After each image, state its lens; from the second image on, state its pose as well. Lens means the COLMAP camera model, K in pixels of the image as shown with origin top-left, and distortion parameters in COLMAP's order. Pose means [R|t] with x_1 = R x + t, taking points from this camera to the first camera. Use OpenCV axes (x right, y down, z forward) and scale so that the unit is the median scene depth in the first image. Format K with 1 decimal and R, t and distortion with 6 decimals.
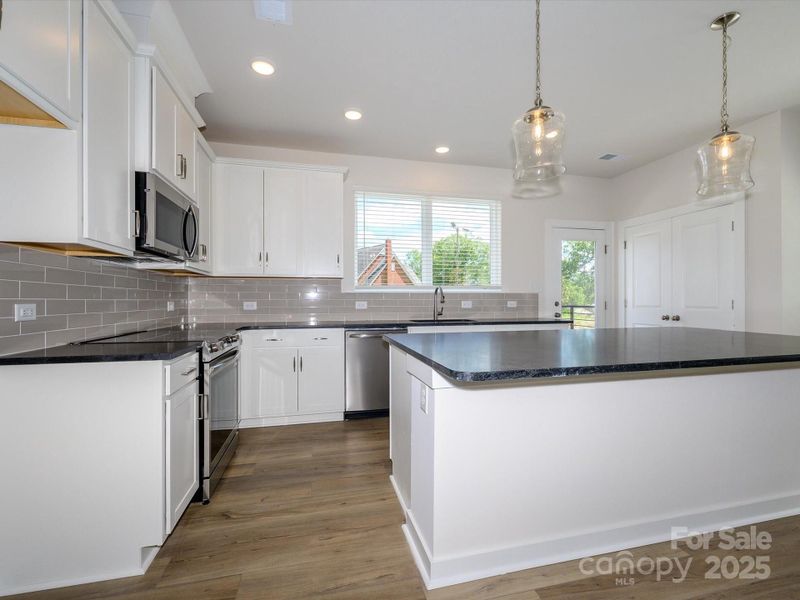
lens RADIAL K [[357.3, 0, 399.0], [0, 357.3, 298.8], [0, 0, 1]] dist [-0.002891, 0.000811]
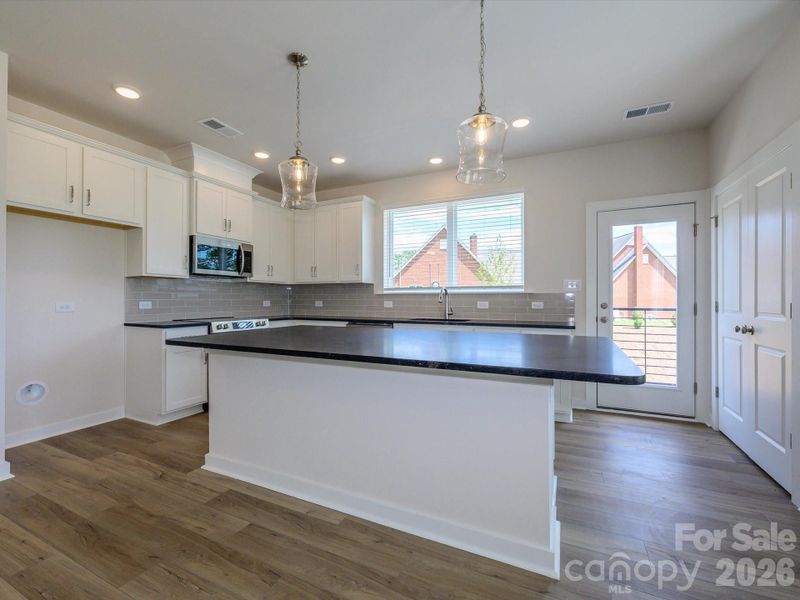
lens RADIAL K [[357.3, 0, 400.3], [0, 357.3, 298.7], [0, 0, 1]] dist [-0.002891, 0.000811]
pose [[0.779032, 0.000769, -0.626983, 0.623251], [0.000451, 0.999998, 0.001787, -0.003244], [0.626983, -0.001675, 0.779031, 0.084853]]
